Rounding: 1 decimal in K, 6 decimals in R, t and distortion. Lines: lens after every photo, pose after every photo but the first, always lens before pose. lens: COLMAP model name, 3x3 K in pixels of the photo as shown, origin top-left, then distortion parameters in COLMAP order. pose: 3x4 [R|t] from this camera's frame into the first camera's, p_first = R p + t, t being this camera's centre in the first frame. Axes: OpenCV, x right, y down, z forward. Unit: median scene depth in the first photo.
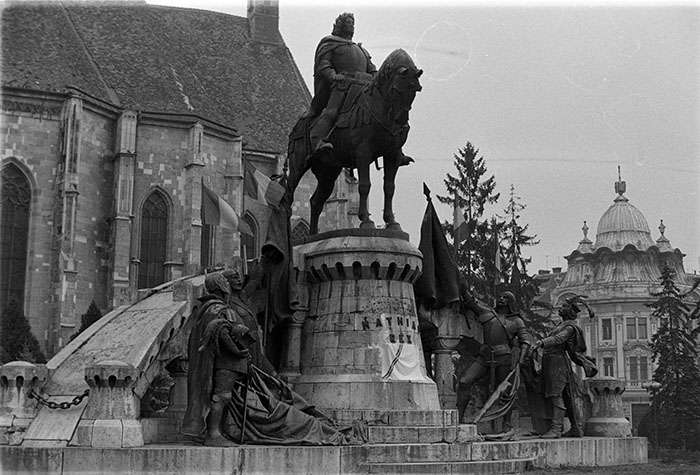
lens RADIAL K [[1087.2, 0, 349.8], [0, 1087.2, 237.3], [0, 0, 1]] dist [-0.130719, 0.000000]
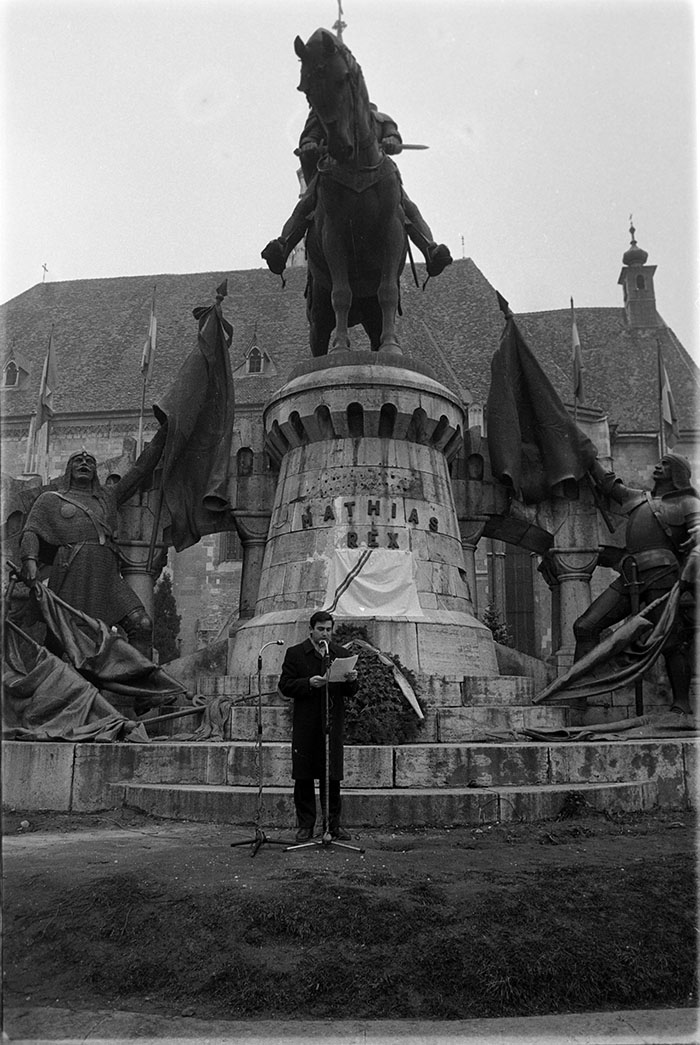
lens RADIAL K [[863.7, 0, 354.9], [0, 863.7, 522.2], [0, 0, 1]] dist [-0.086151, 0.050266]
pose [[0.843694, -0.118110, -0.523670, 0.258627], [0.086180, 0.992644, -0.085037, 0.119298], [0.529861, 0.026615, 0.847667, 0.639638]]
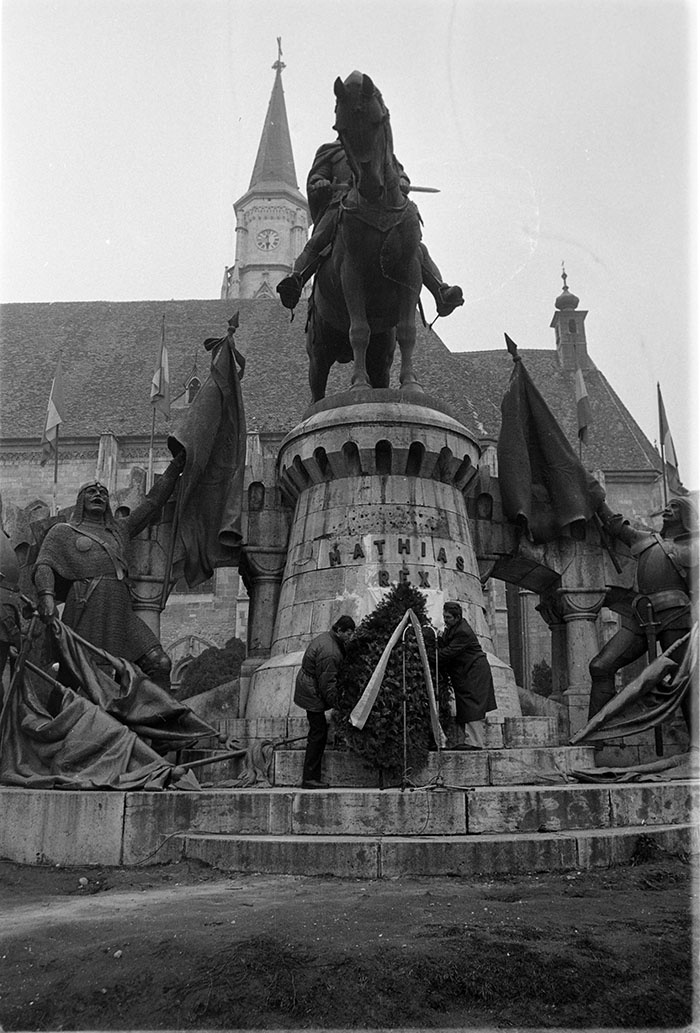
lens RADIAL K [[867.0, 0, 348.9], [0, 867.0, 508.8], [0, 0, 1]] dist [-0.085096, 0.055202]
pose [[0.889595, -0.129477, -0.438013, 0.208994], [0.079344, 0.988206, -0.130970, 0.112203], [0.449805, 0.081756, 0.889377, 0.614852]]
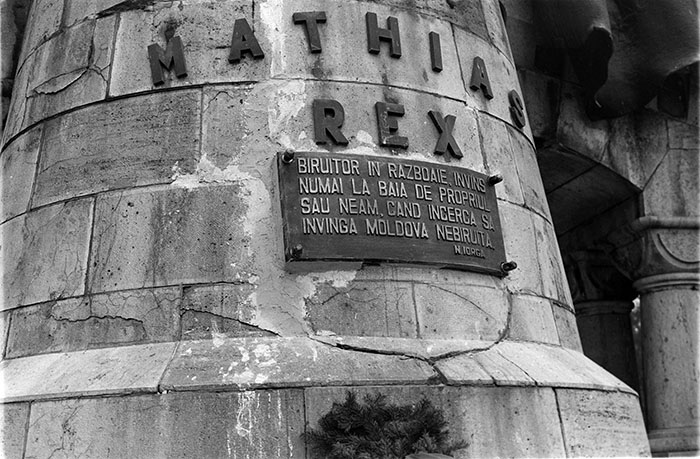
lens RADIAL K [[1037.9, 0, 371.6], [0, 1037.9, 254.4], [0, 0, 1]] dist [-0.085592, 0.000000]
pose [[0.976539, -0.086181, -0.197344, 0.074369], [0.077117, 0.995603, -0.053177, 0.120720], [0.201059, 0.036711, 0.978891, 0.840839]]
